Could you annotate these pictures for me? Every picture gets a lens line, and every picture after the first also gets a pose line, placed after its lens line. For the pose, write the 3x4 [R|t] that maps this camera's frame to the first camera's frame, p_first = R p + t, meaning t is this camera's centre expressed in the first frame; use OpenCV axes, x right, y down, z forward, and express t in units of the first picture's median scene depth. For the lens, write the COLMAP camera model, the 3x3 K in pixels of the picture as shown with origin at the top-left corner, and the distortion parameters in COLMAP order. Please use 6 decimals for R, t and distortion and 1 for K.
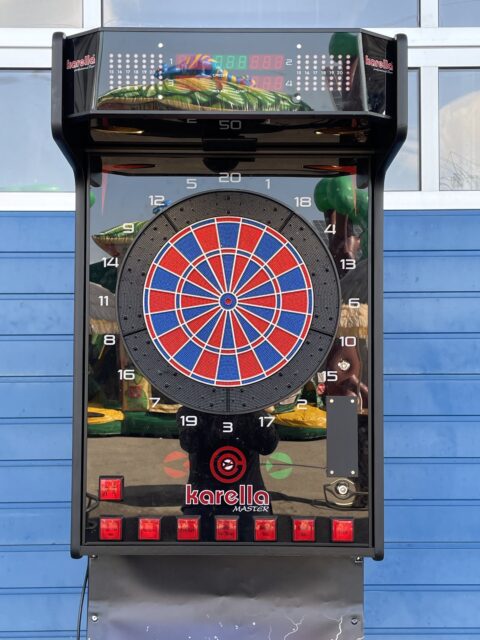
lens RADIAL K [[875.1, 0, 239.6], [0, 875.1, 319.9], [0, 0, 1]] dist [0.066957, 0.000000]
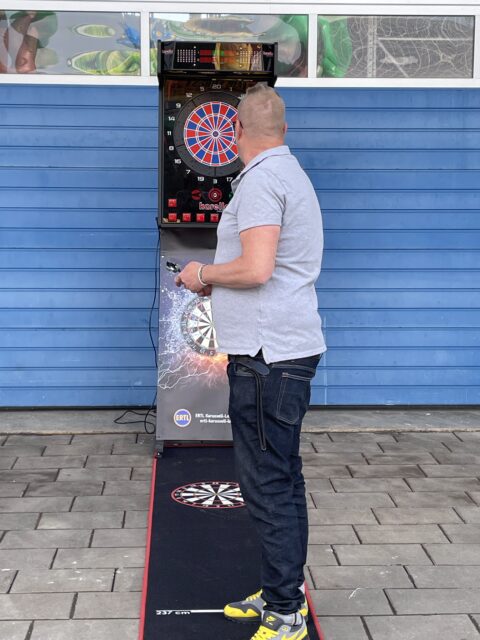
lens RADIAL K [[1143.9, 0, 237.9], [0, 1143.9, 320.8], [0, 0, 1]] dist [0.171685, 0.000000]
pose [[0.999493, 0.006615, 0.031138, -0.050852], [-0.011298, 0.988207, 0.152704, 0.005637], [-0.029761, -0.152978, 0.987781, -2.583043]]
